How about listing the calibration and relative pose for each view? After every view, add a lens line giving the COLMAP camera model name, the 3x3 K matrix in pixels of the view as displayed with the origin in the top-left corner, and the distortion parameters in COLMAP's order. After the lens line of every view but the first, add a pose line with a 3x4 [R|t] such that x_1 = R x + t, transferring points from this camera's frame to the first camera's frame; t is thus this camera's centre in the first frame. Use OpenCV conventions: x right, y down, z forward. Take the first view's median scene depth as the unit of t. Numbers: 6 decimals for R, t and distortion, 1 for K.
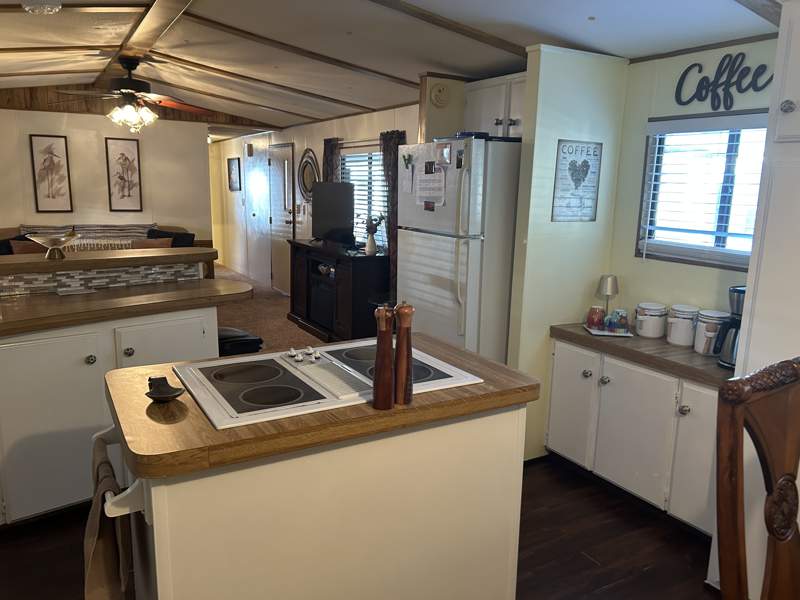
lens RADIAL K [[597.6, 0, 402.5], [0, 597.6, 299.7], [0, 0, 1]] dist [0.061653, -0.076314]
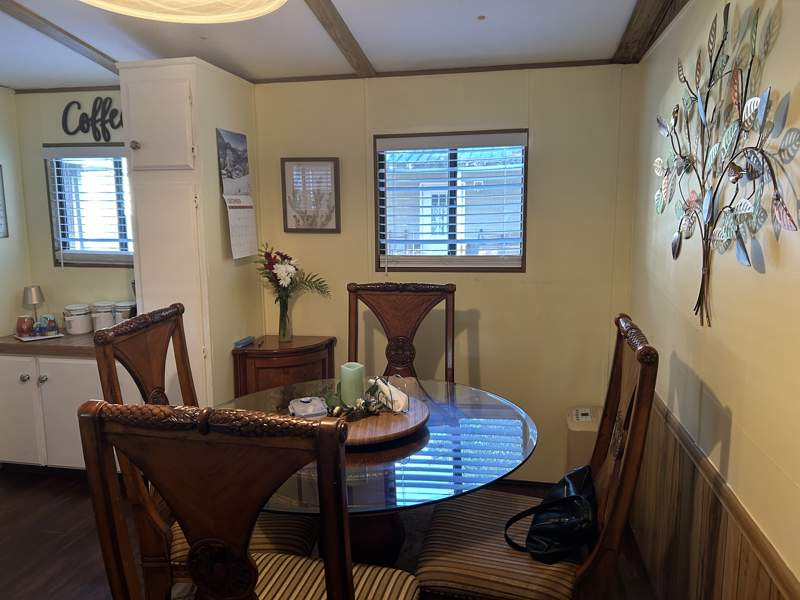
lens RADIAL K [[597.6, 0, 398.2], [0, 597.6, 296.7], [0, 0, 1]] dist [0.061653, -0.076314]
pose [[0.662868, -0.141944, 0.735158, -0.026642], [0.163541, 0.985606, 0.042841, 0.046216], [-0.730657, 0.091830, 0.676540, -0.251874]]
